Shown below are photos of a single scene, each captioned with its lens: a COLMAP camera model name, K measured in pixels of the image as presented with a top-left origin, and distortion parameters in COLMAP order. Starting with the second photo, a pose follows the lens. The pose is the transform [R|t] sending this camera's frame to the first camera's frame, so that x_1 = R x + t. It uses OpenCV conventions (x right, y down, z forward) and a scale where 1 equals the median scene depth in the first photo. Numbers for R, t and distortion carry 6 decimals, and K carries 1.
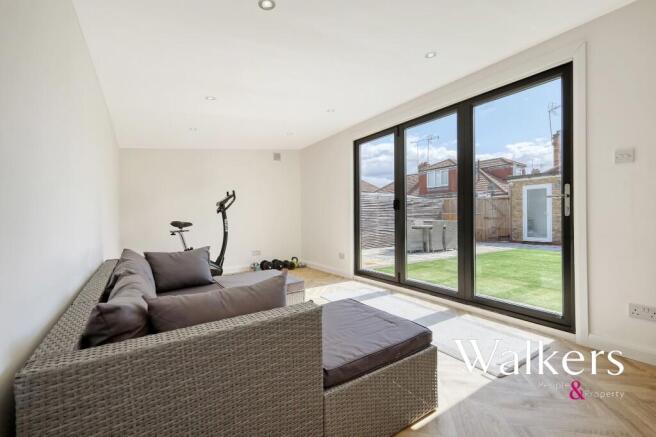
lens RADIAL K [[283.6, 0, 328.0], [0, 283.6, 218.5], [0, 0, 1]] dist [0.001488, 0.000115]
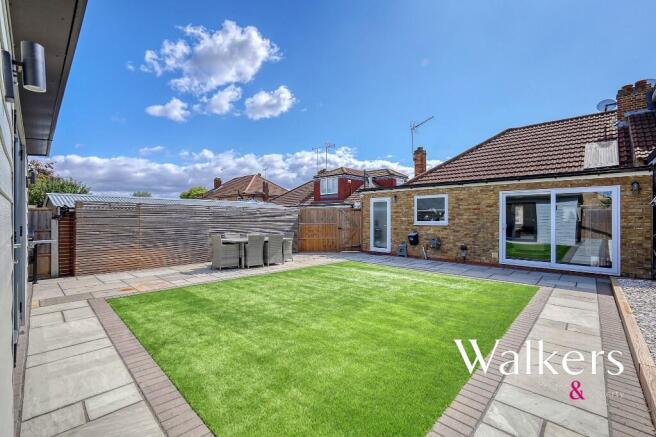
lens RADIAL K [[285.7, 0, 330.1], [0, 285.7, 216.1], [0, 0, 1]] dist [-0.000417, 0.000109]
pose [[0.976044, 0.013527, 0.217154, 0.305624], [-0.010353, 0.999822, -0.015748, -0.030666], [-0.217328, 0.013123, 0.976010, 0.005509]]
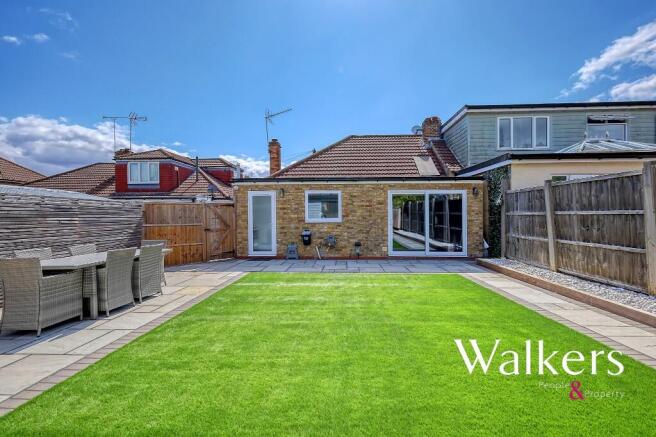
lens RADIAL K [[285.7, 0, 330.1], [0, 285.7, 216.1], [0, 0, 1]] dist [-0.000417, 0.000109]
pose [[0.602766, 0.002695, 0.797914, 0.149621], [0.005330, 0.999958, -0.007404, -0.032295], [-0.797901, 0.008716, 0.602726, 0.284201]]
